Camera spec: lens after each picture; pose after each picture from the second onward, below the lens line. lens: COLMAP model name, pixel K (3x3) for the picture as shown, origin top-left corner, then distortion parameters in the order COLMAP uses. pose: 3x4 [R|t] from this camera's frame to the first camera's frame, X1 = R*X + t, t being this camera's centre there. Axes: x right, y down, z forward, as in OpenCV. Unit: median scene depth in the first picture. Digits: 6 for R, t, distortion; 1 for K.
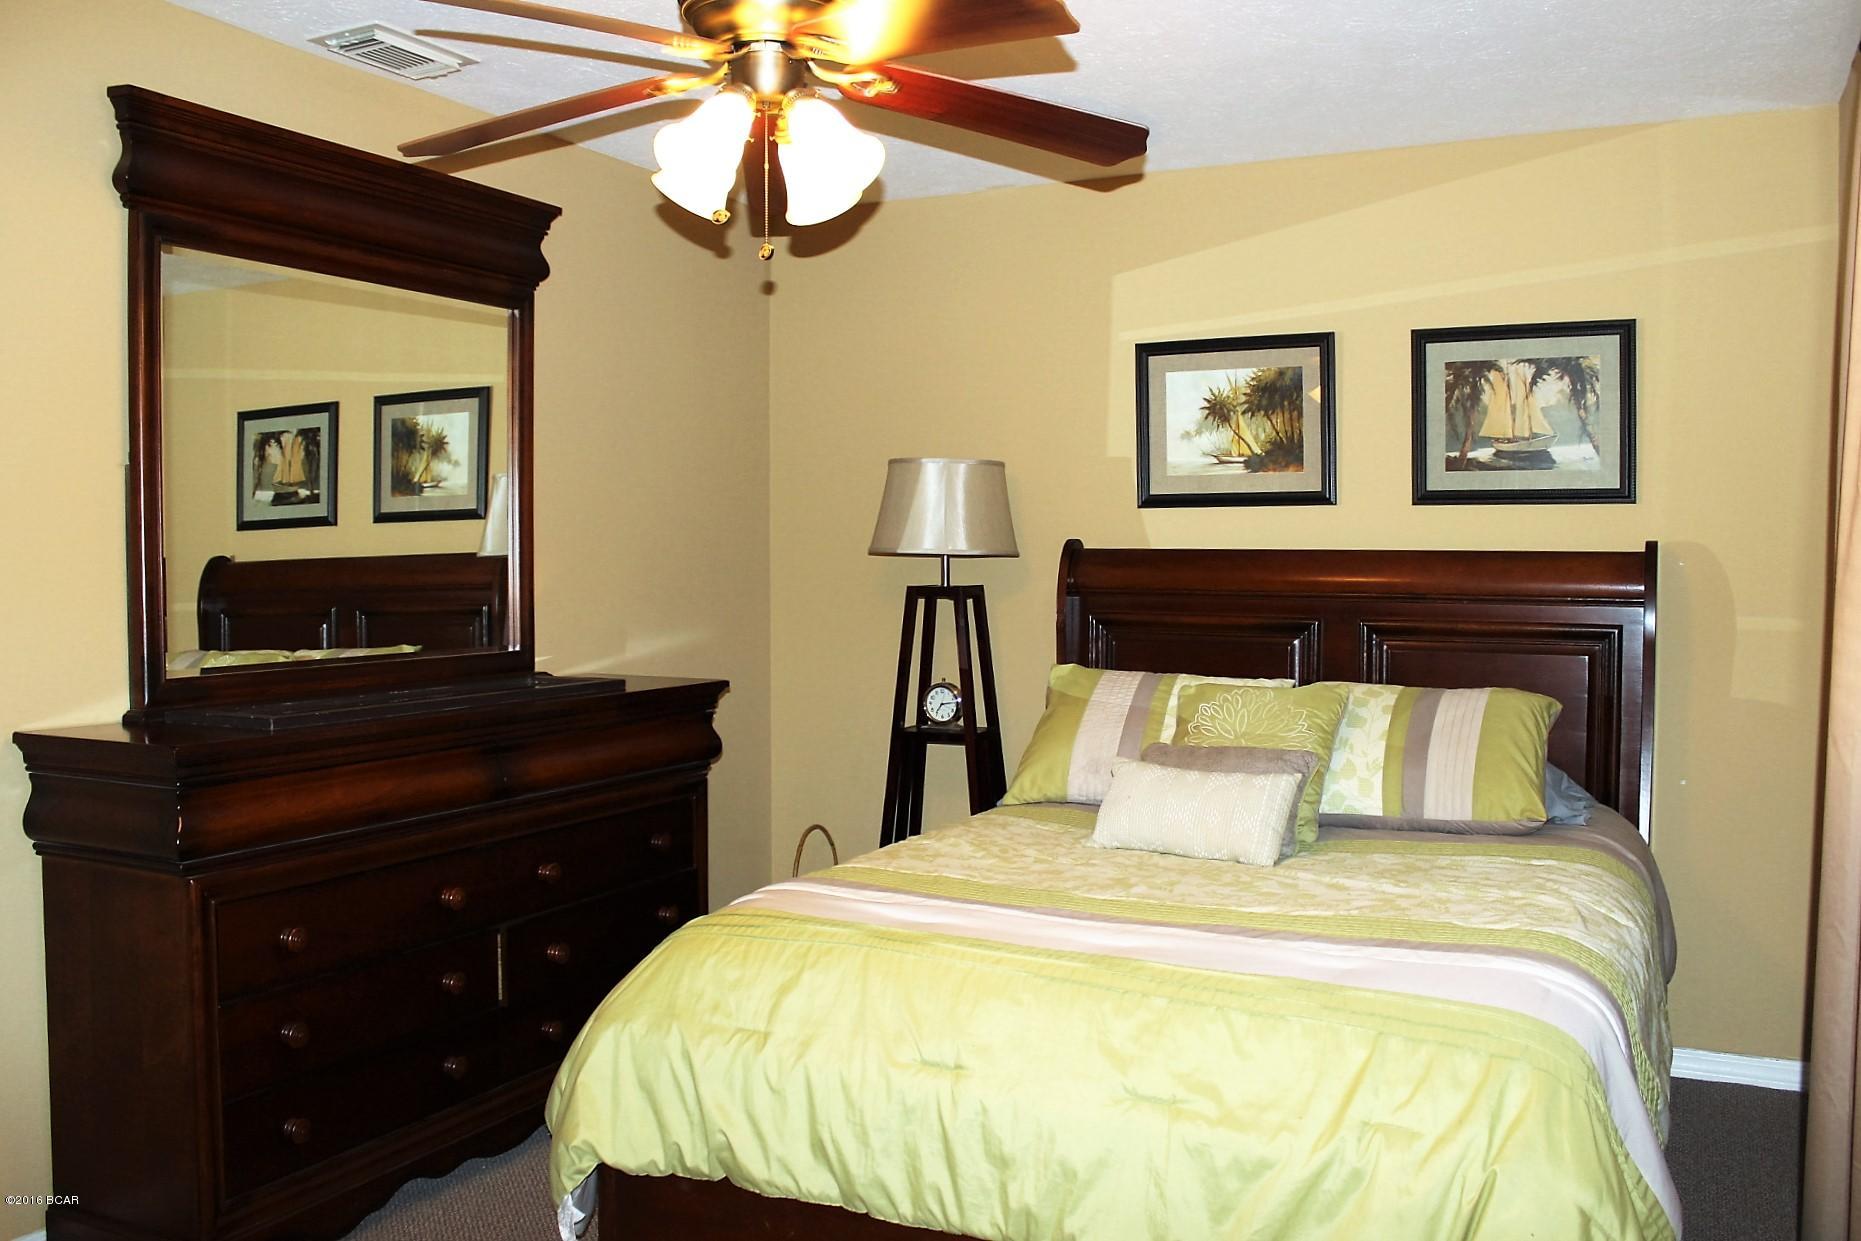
lens RADIAL K [[1579.9, 0, 918.5], [0, 1579.9, 612.8], [0, 0, 1]] dist [-0.151626, 0.139958]
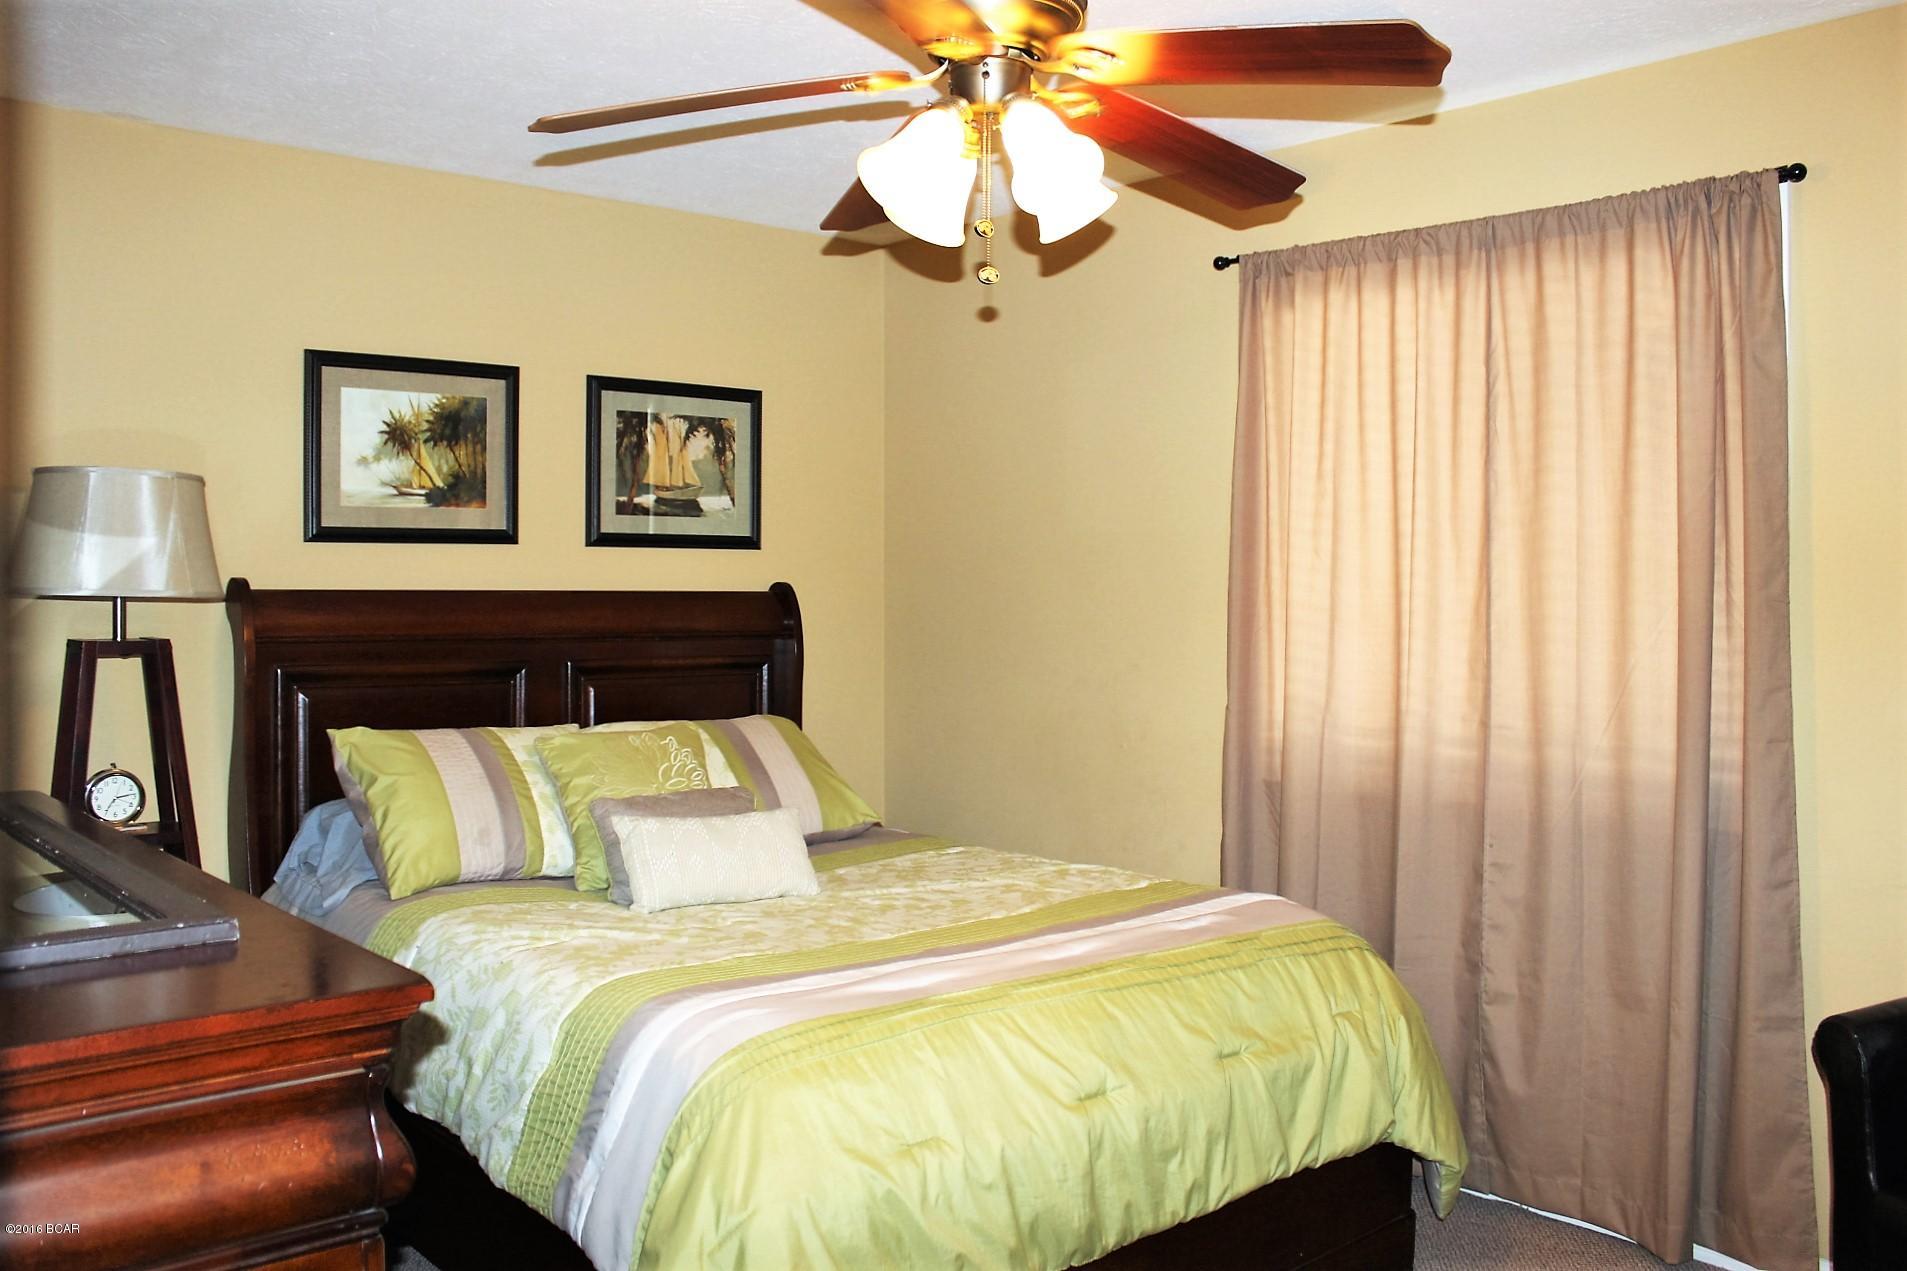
lens RADIAL K [[1619.0, 0, 941.2], [0, 1619.0, 627.6], [0, 0, 1]] dist [-0.151626, 0.139958]
pose [[0.373597, -0.019289, 0.927391, -0.564760], [0.037166, 0.999292, 0.005813, -0.013166], [-0.926846, 0.032296, 0.374049, 0.385949]]
